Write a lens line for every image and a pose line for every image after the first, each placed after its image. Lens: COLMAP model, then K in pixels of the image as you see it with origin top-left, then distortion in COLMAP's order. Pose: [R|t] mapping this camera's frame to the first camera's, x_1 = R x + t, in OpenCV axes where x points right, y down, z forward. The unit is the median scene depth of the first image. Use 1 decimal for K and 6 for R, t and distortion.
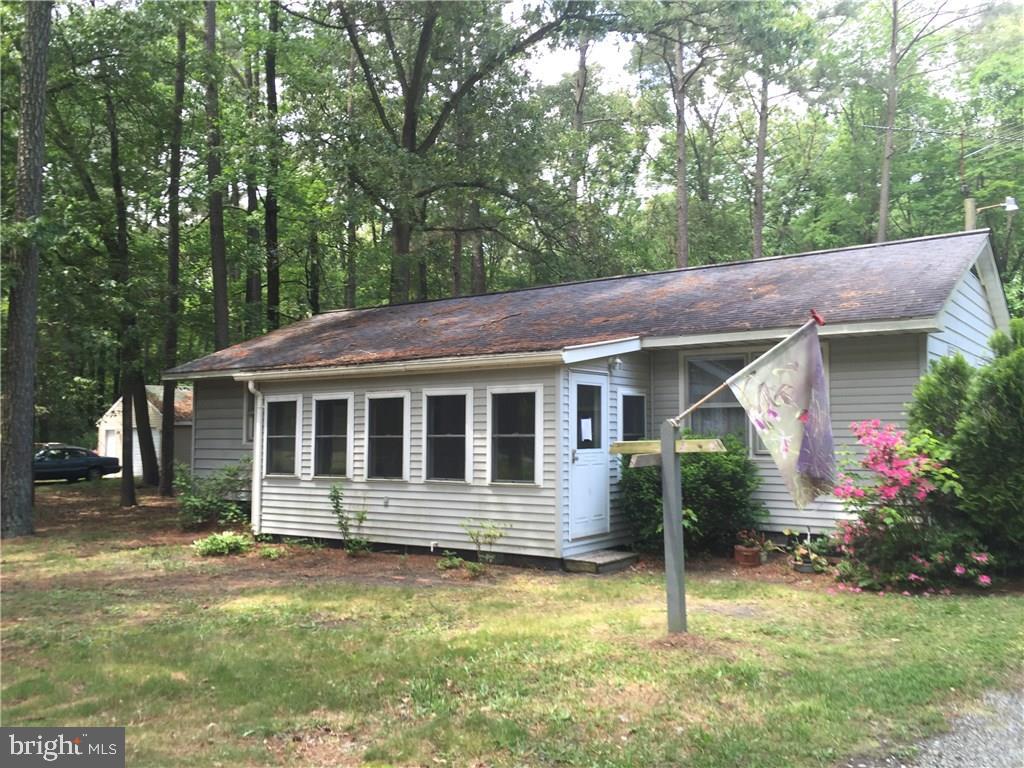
lens RADIAL K [[878.6, 0, 511.7], [0, 878.6, 392.8], [0, 0, 1]] dist [0.072082, -0.037285]
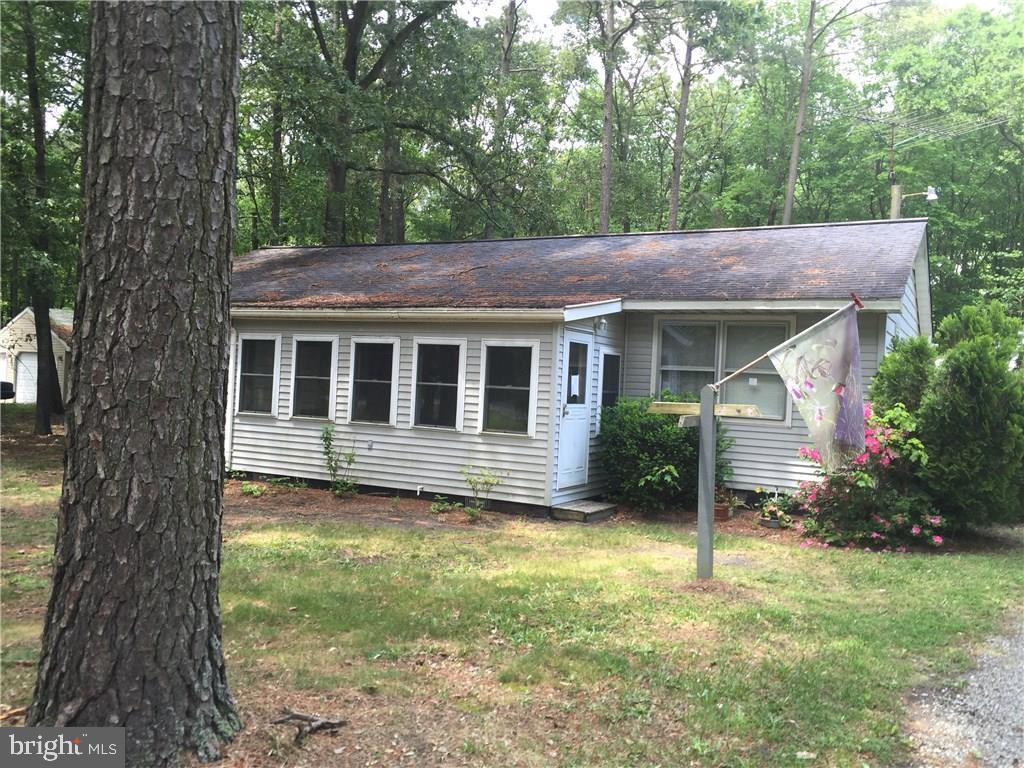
lens RADIAL K [[878.6, 0, 516.1], [0, 878.6, 375.7], [0, 0, 1]] dist [0.072082, -0.037285]
pose [[0.991740, 0.055149, 0.115799, -0.108641], [-0.059658, 0.997575, 0.035841, -0.003192], [-0.113541, -0.042453, 0.992626, -0.030167]]
